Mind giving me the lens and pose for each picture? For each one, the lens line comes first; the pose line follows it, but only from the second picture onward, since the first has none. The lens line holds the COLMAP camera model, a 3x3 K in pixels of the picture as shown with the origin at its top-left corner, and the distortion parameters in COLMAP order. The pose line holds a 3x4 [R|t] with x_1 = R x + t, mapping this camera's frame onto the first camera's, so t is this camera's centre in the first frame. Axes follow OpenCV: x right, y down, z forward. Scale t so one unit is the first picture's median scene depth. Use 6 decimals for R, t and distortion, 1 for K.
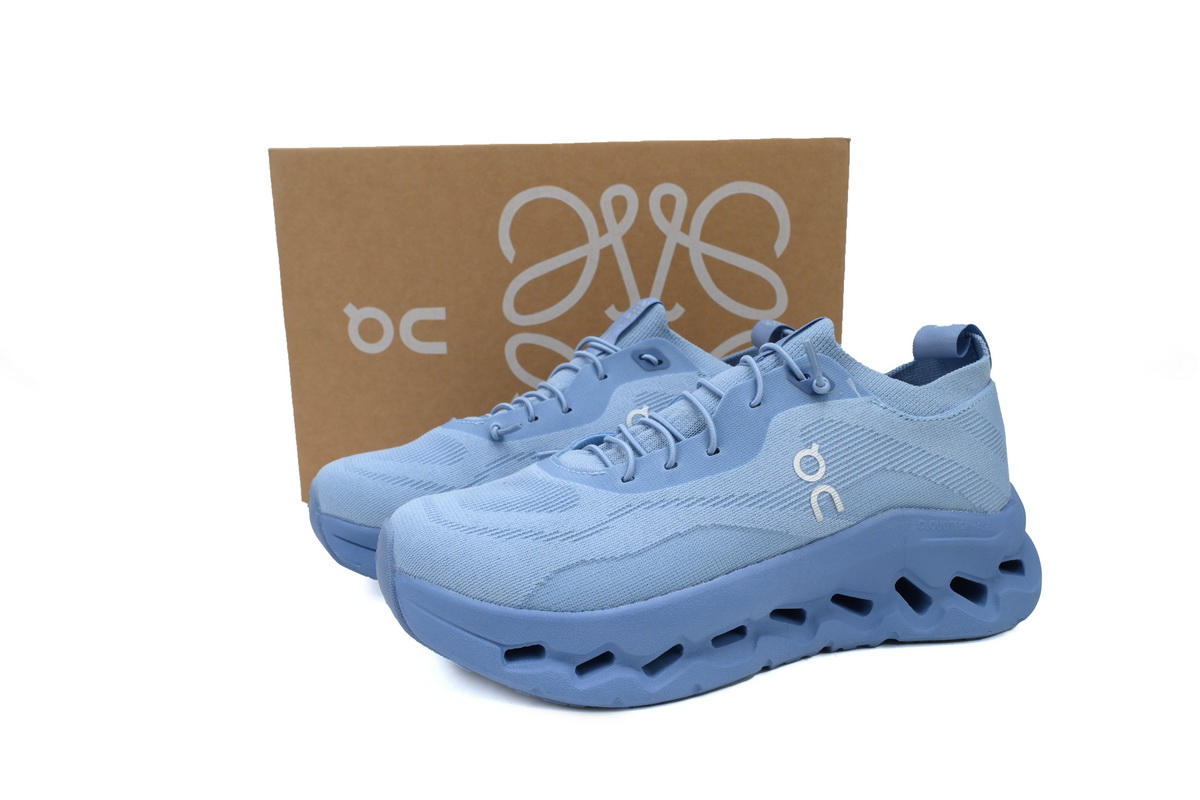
lens RADIAL K [[836.9, 0, 600.0], [0, 836.9, 400.0], [0, 0, 1]] dist [0.001816, -0.000094]
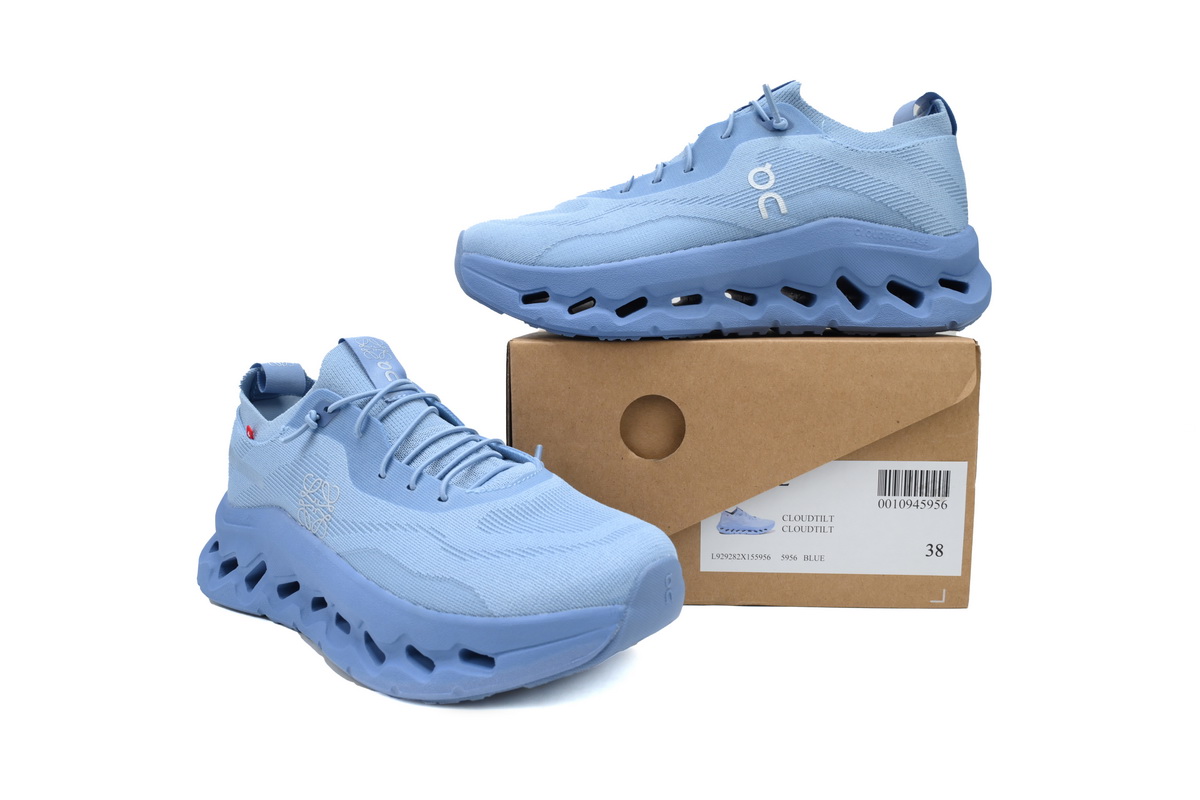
lens RADIAL K [[836.9, 0, 600.0], [0, 836.9, 400.0], [0, 0, 1]] dist [0.001816, -0.000094]
pose [[0.957763, 0.046399, -0.283790, 0.394369], [-0.056844, 0.997971, -0.028680, 0.471744], [0.281883, 0.043600, 0.958458, -0.298004]]
